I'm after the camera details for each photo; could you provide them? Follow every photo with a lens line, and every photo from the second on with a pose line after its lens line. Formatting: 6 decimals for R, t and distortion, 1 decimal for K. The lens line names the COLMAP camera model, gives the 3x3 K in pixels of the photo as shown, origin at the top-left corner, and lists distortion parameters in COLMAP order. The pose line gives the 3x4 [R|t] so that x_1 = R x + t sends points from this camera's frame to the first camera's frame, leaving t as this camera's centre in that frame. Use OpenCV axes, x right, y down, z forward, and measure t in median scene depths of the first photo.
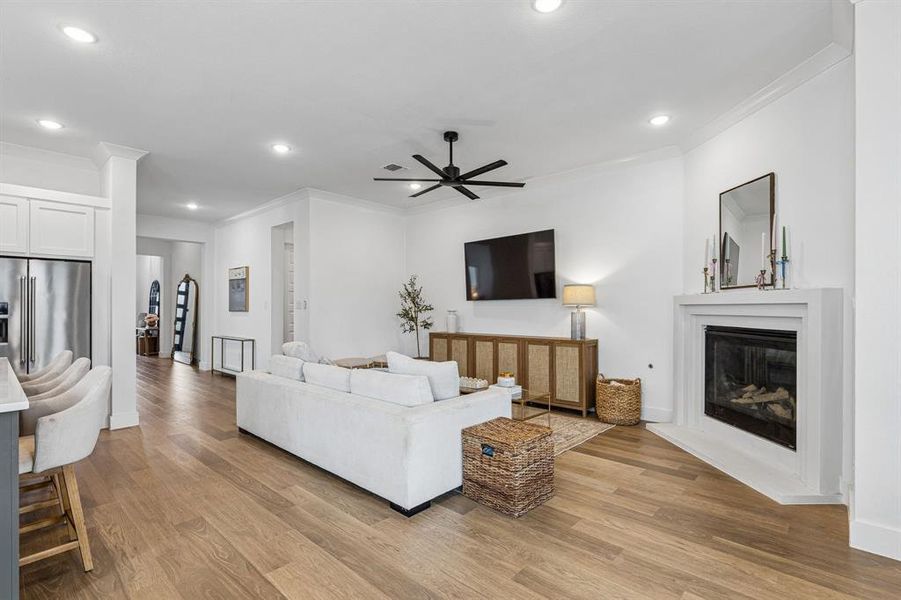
lens RADIAL K [[424.0, 0, 455.8], [0, 424.0, 299.7], [0, 0, 1]] dist [-0.001822, -0.000466]
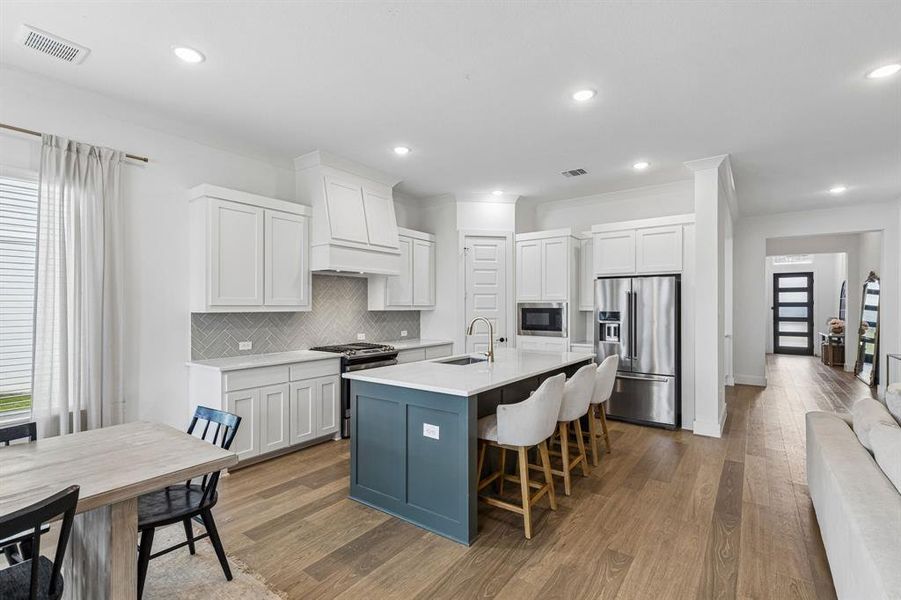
lens RADIAL K [[406.3, 0, 449.7], [0, 406.3, 303.6], [0, 0, 1]] dist [0.007457, 0.000480]
pose [[0.093082, -0.002628, -0.995655, 0.117928], [0.013078, 0.999913, -0.001416, -0.018452], [0.995573, -0.012889, 0.093109, 0.267065]]
